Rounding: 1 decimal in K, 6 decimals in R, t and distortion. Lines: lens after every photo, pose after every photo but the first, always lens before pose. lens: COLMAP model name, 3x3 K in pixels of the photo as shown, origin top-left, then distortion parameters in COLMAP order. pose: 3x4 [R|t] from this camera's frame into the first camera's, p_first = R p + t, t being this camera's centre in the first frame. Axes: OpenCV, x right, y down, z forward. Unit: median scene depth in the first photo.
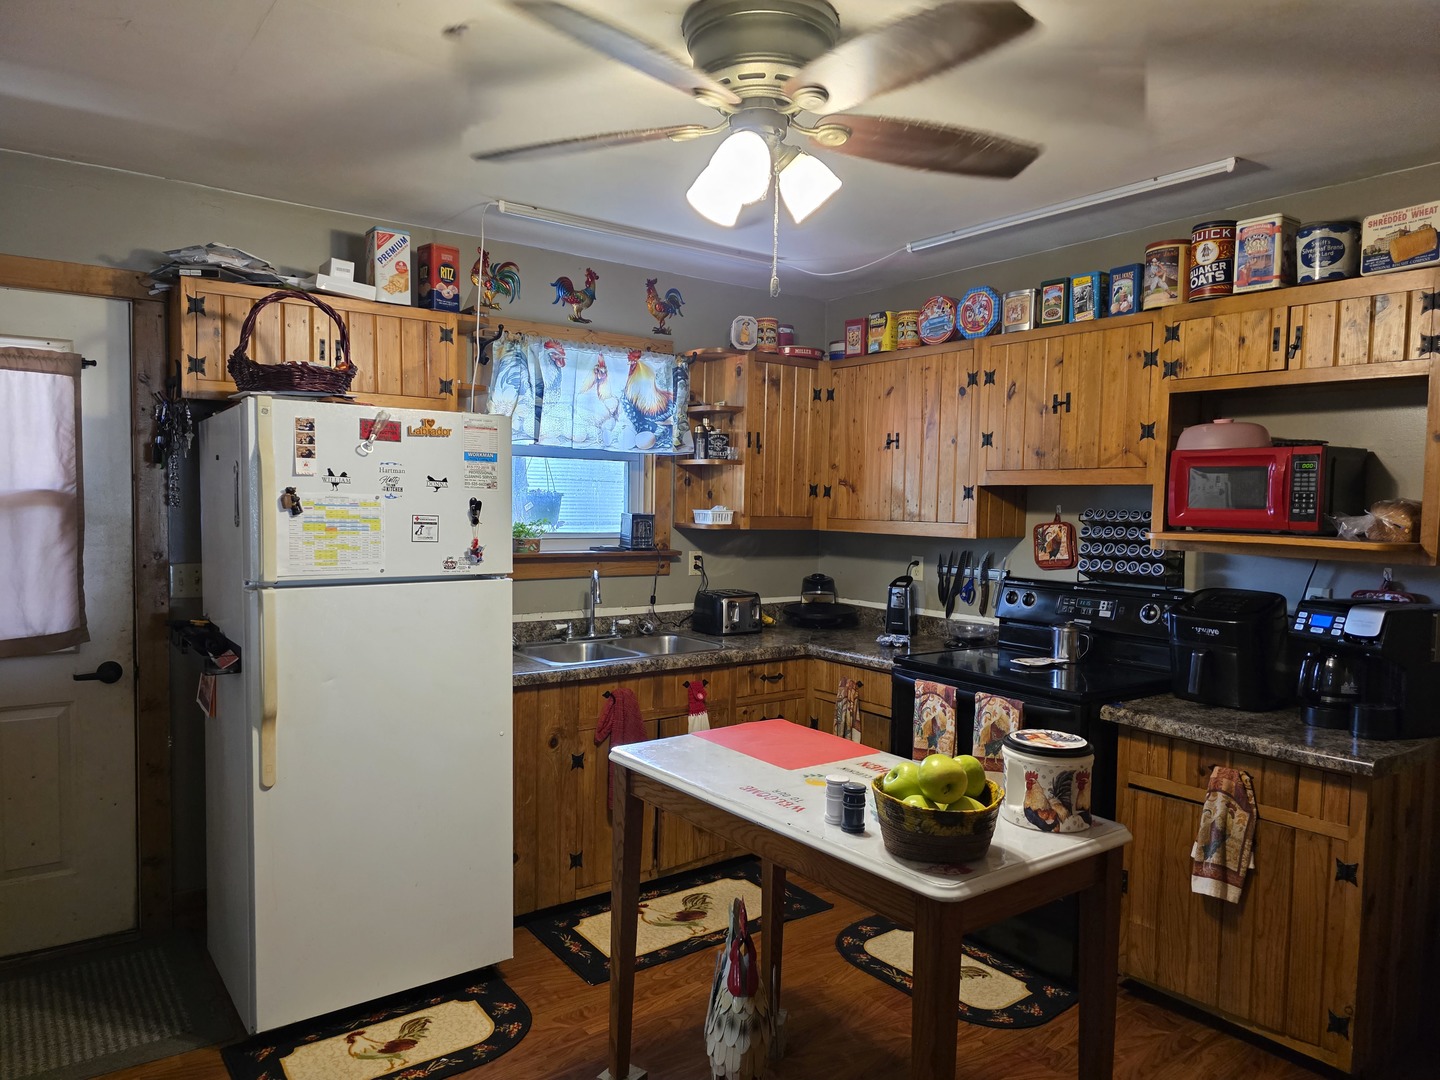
lens RADIAL K [[962.6, 0, 712.1], [0, 962.6, 548.7], [0, 0, 1]] dist [0.031830, -0.031390]
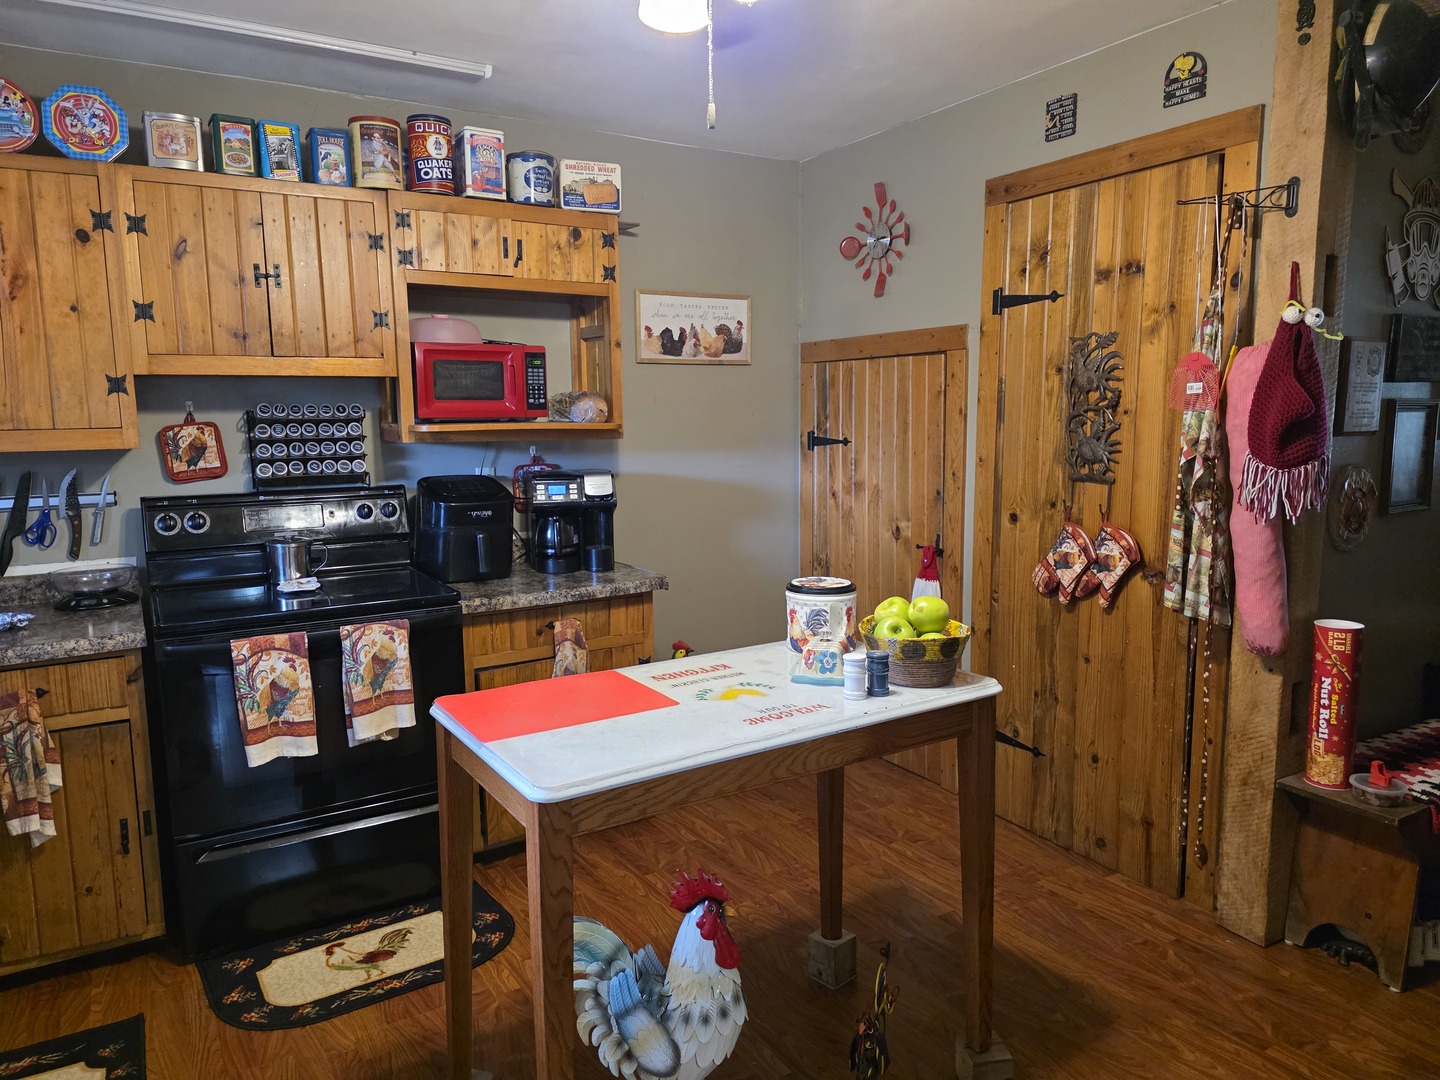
lens RADIAL K [[962.6, 0, 713.3], [0, 962.6, 539.6], [0, 0, 1]] dist [0.031830, -0.031390]
pose [[0.083014, -0.152013, 0.984886, -0.524979], [0.065201, 0.987008, 0.146845, -0.027387], [-0.994413, 0.052025, 0.091847, 0.629510]]
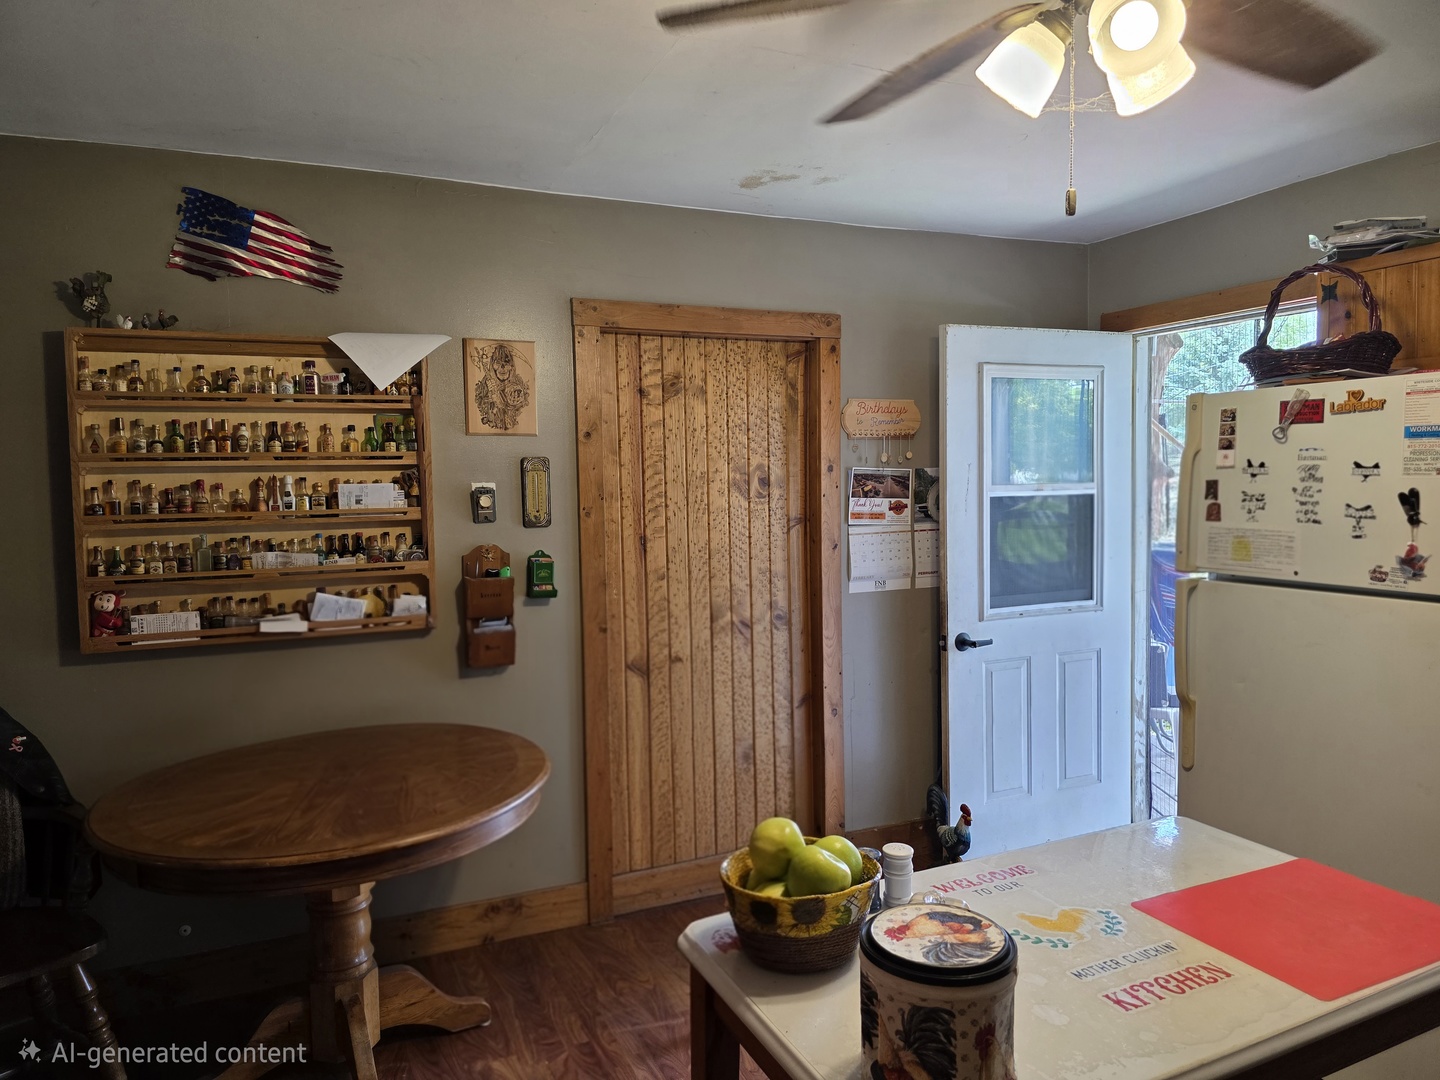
lens RADIAL K [[962.6, 0, 721.2], [0, 962.6, 536.5], [0, 0, 1]] dist [0.031830, -0.031390]
pose [[-0.217443, 0.046389, -0.974970, 0.555062], [-0.038178, 0.997701, 0.055986, -0.035387], [0.975326, 0.049396, -0.215173, 0.609025]]
